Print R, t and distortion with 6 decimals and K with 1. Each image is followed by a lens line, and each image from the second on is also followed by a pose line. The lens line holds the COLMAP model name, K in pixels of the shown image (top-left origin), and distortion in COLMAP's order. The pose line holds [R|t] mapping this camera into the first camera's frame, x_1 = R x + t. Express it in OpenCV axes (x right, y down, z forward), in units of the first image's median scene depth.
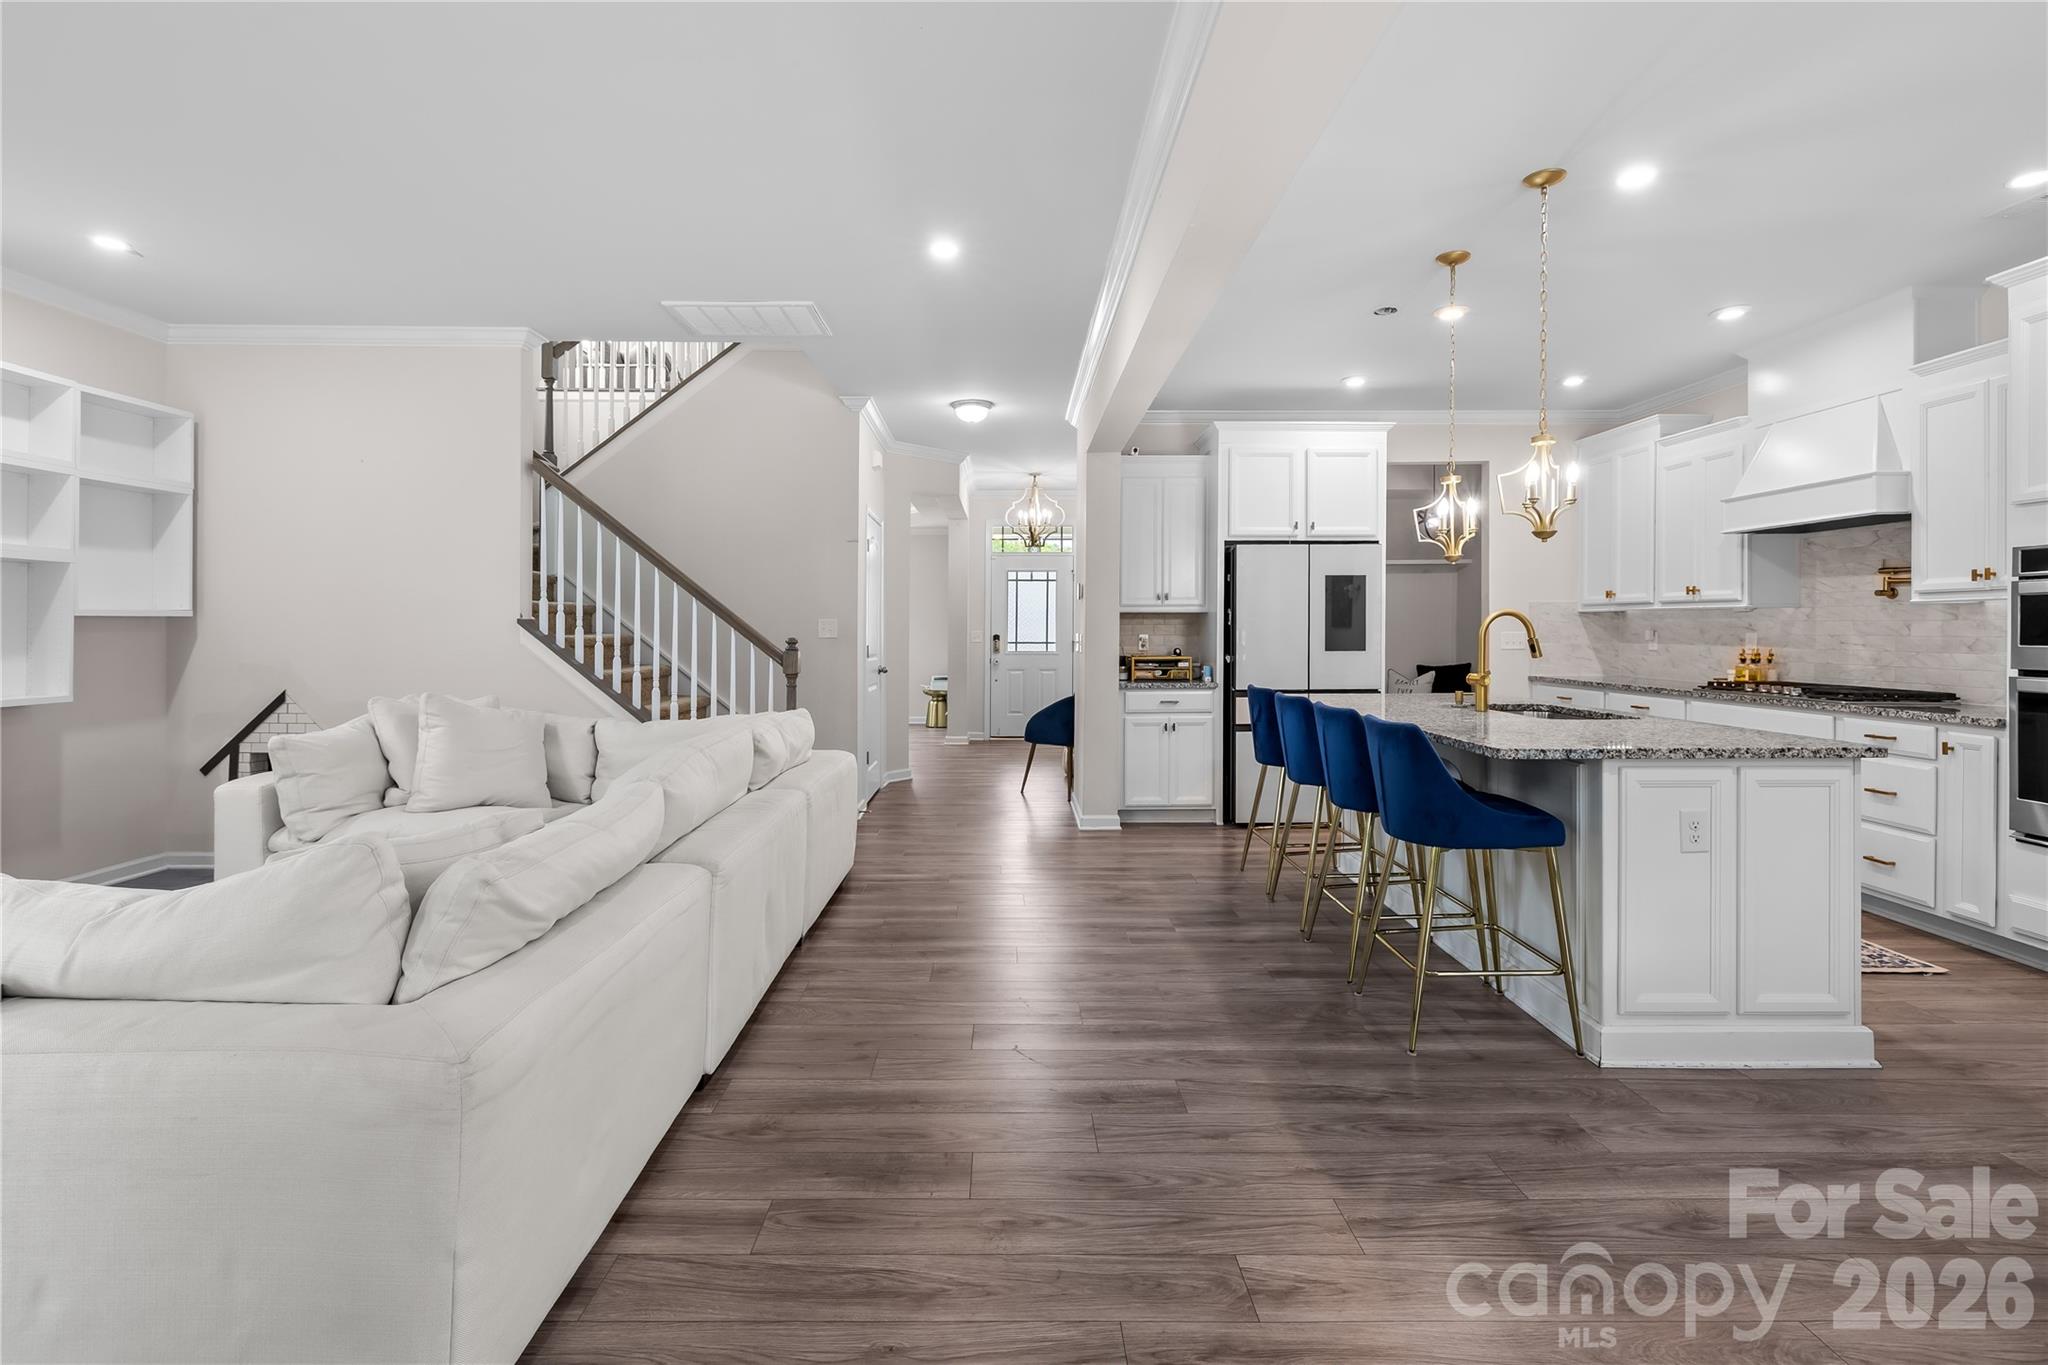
lens RADIAL K [[926.9, 0, 1012.0], [0, 926.9, 627.1], [0, 0, 1]] dist [0.000015, -0.000087]
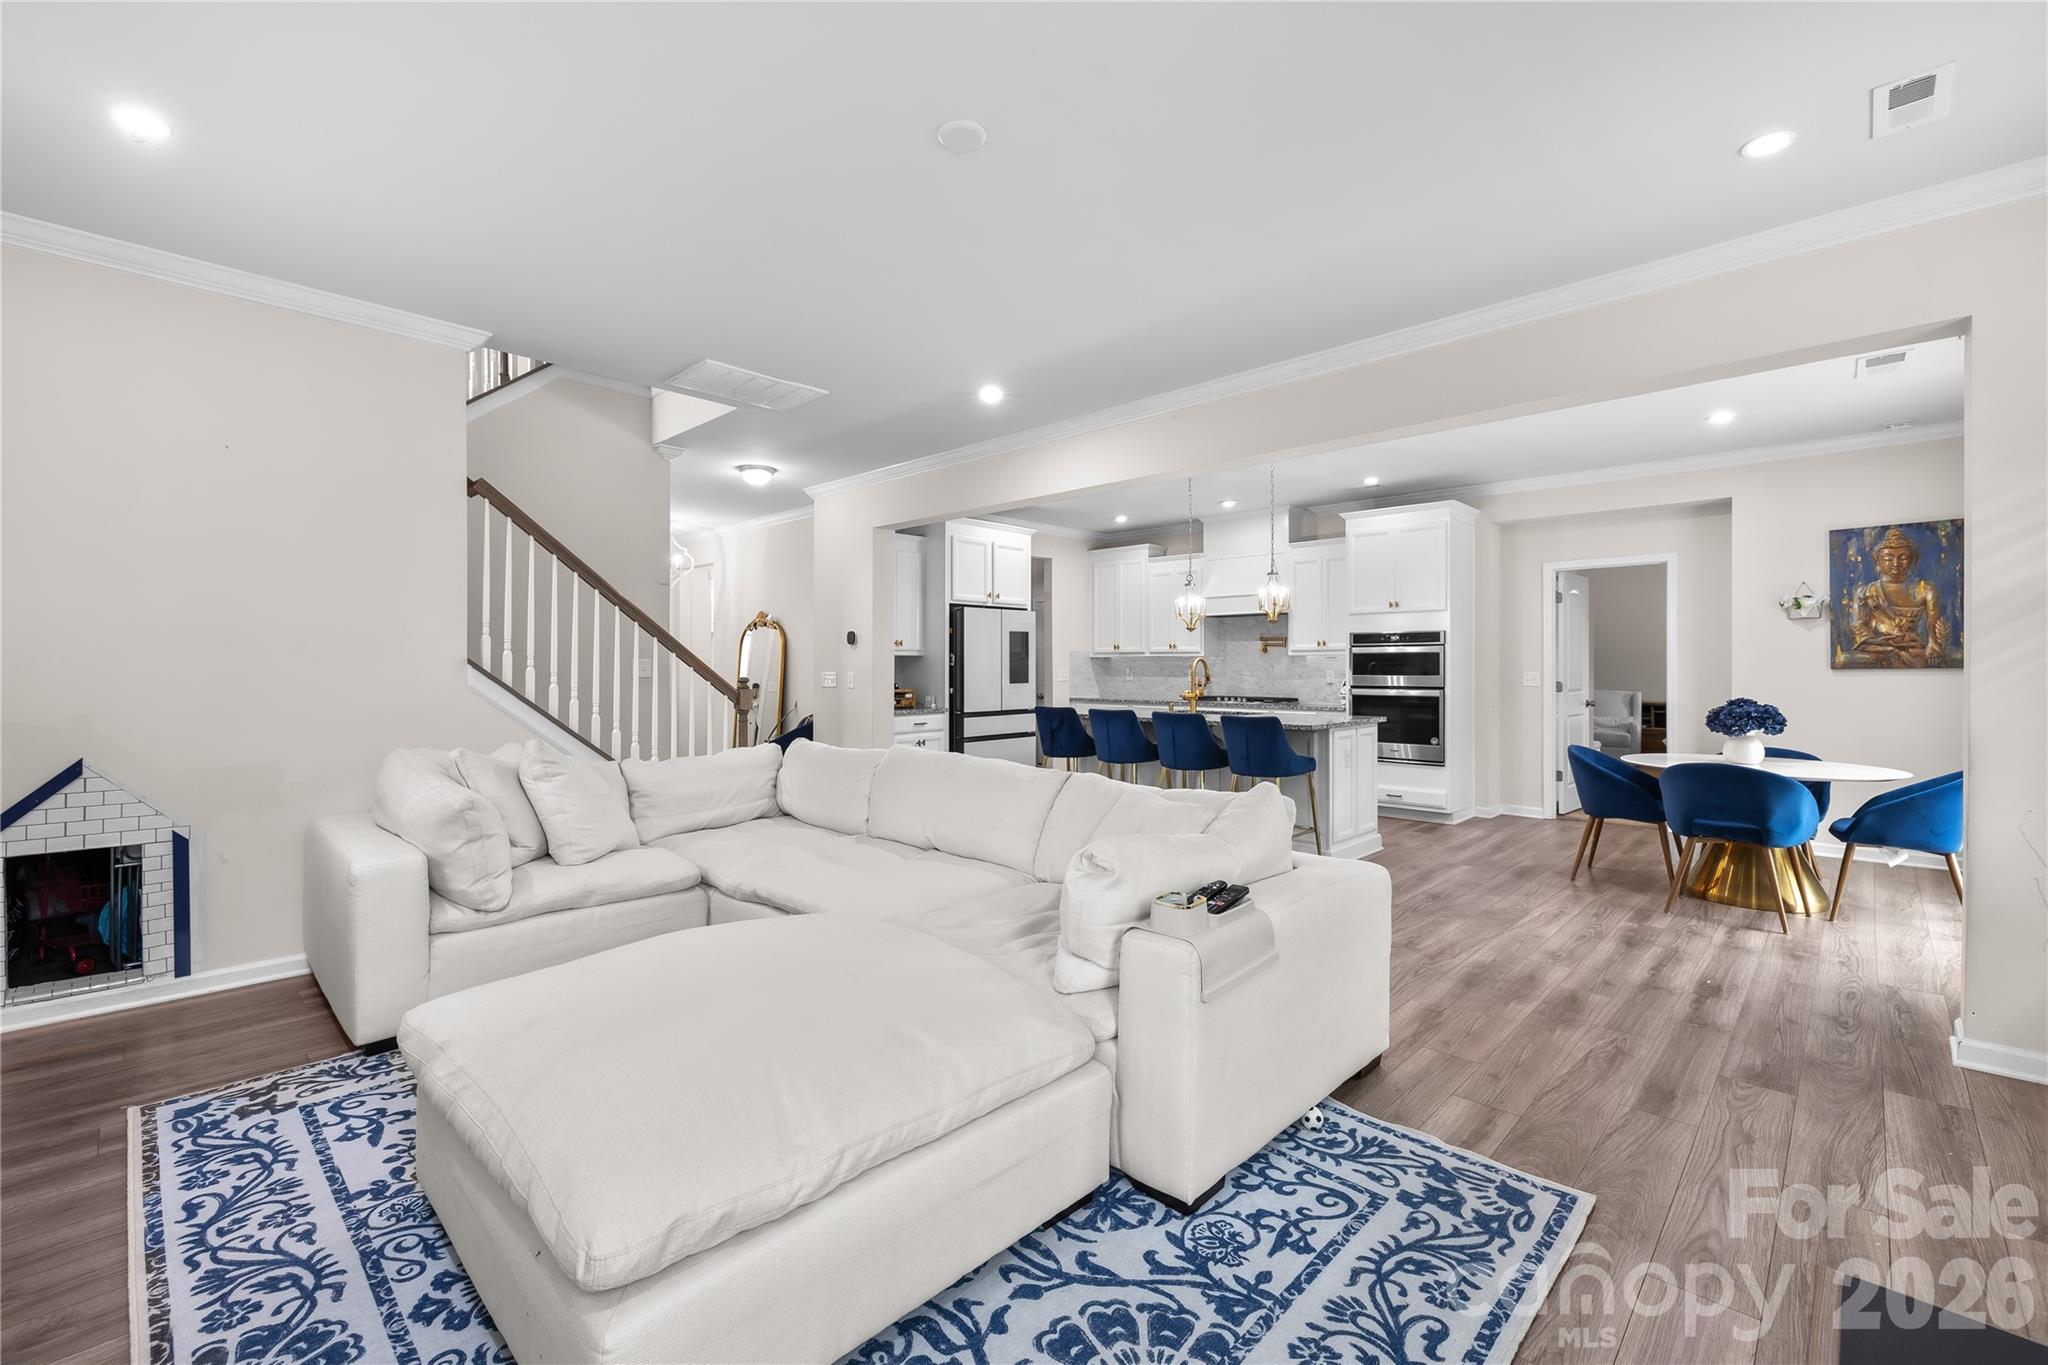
lens RADIAL K [[862.8, 0, 1012.2], [0, 862.8, 672.2], [0, 0, 1]] dist [-0.001299, -0.000611]
pose [[0.704948, -0.004724, 0.709243, -0.735852], [-0.000967, 0.999970, 0.007620, -0.002319], [-0.709258, -0.006058, 0.704923, 0.053682]]
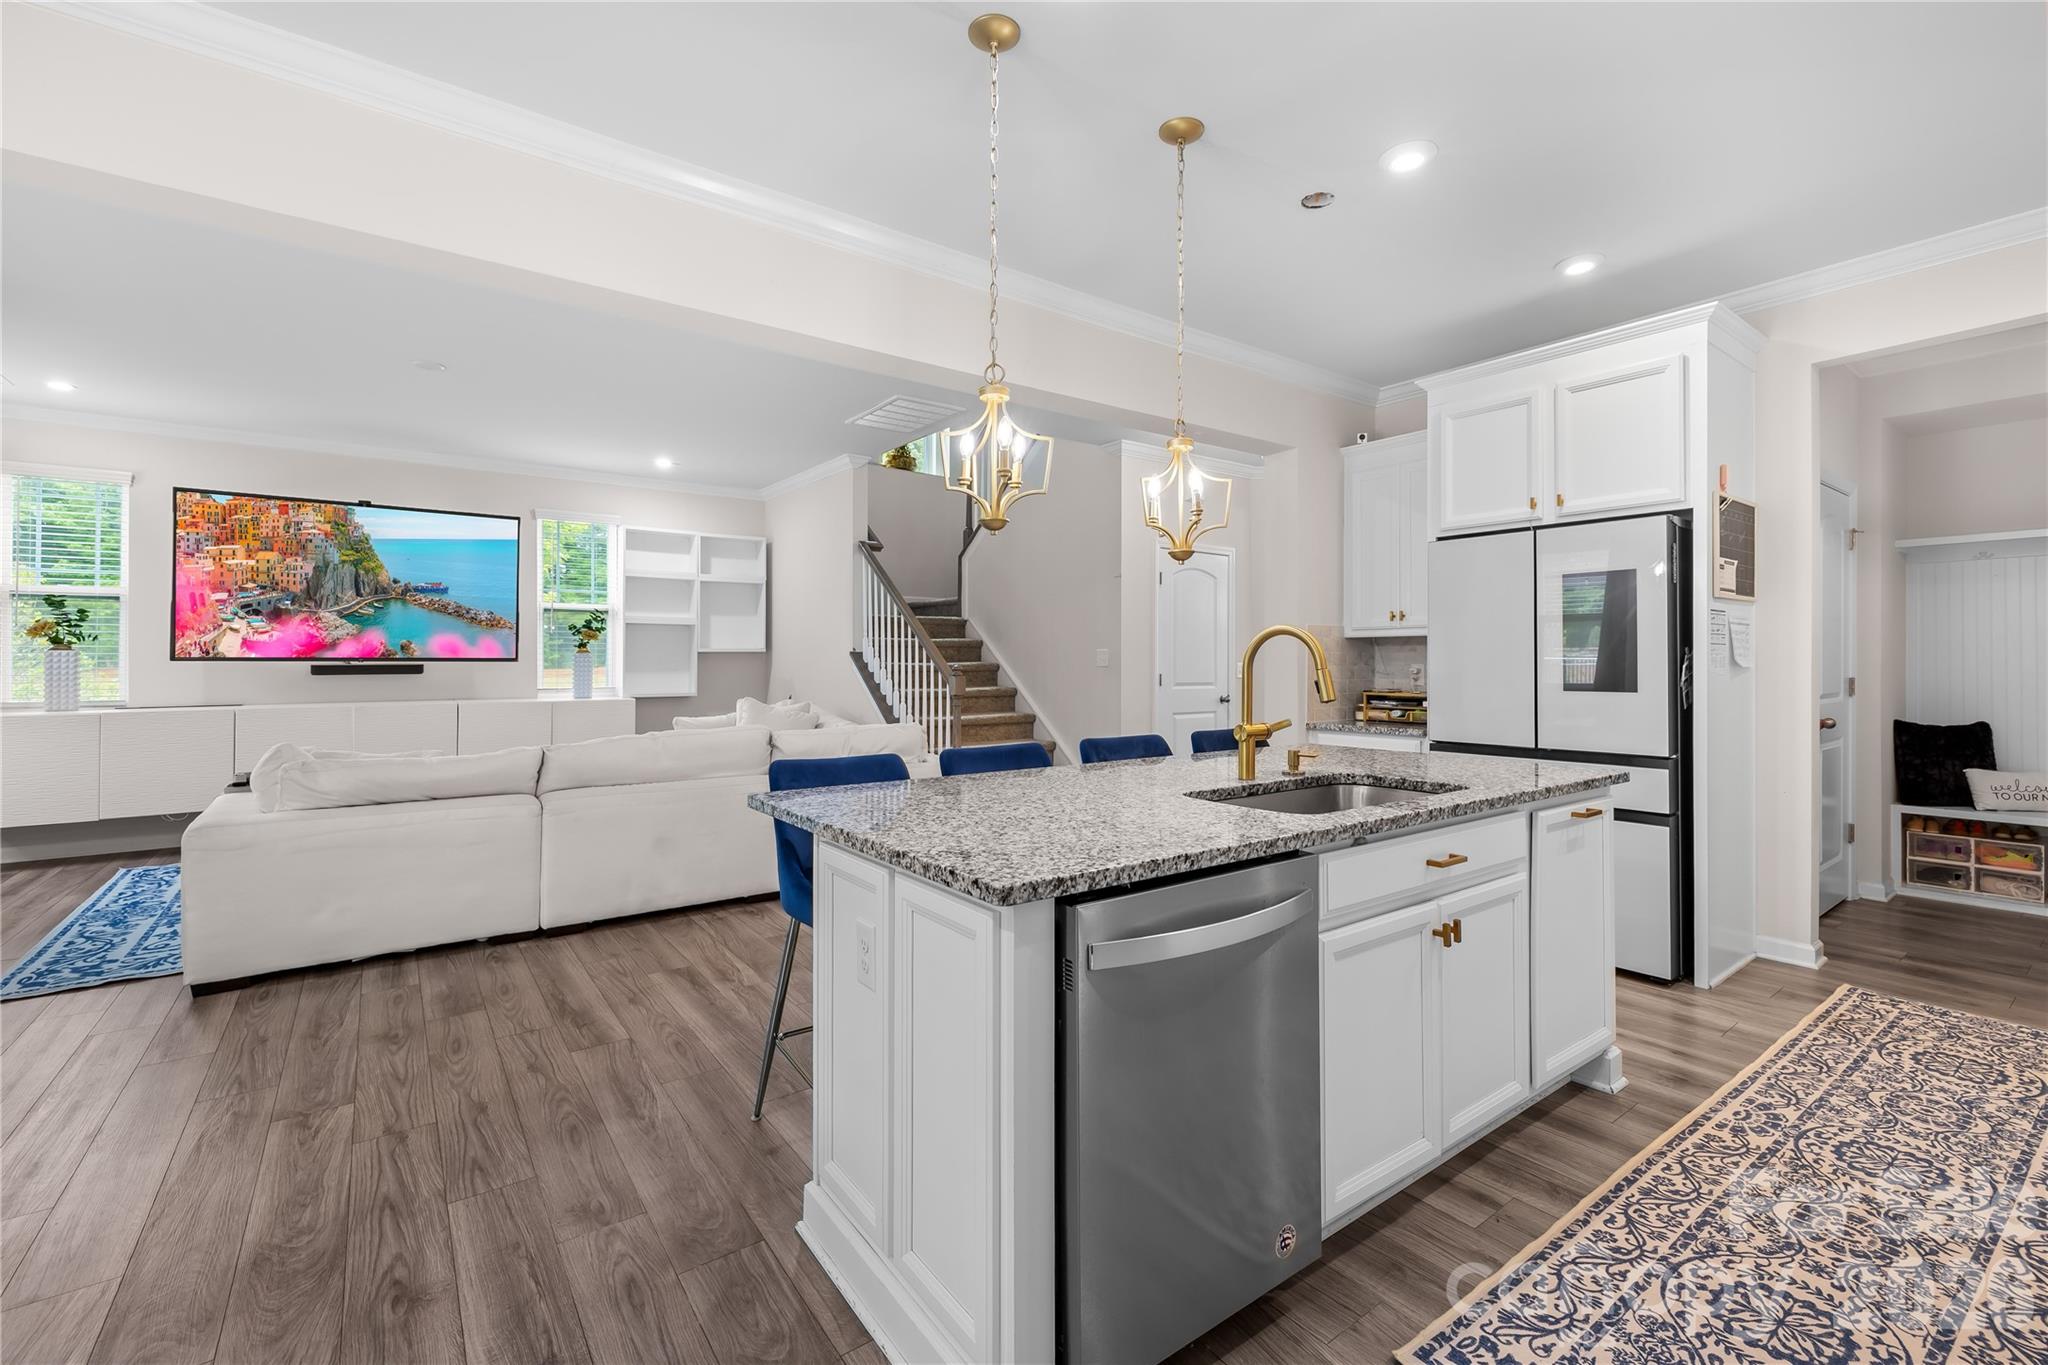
lens RADIAL K [[867.9, 0, 1010.8], [0, 867.9, 651.9], [0, 0, 1]] dist [0.000719, -0.000505]
pose [[0.584838, -0.007410, -0.811116, 0.721817], [0.002368, 0.999970, -0.007427, 0.002441], [0.811147, 0.002423, 0.584838, 0.394649]]
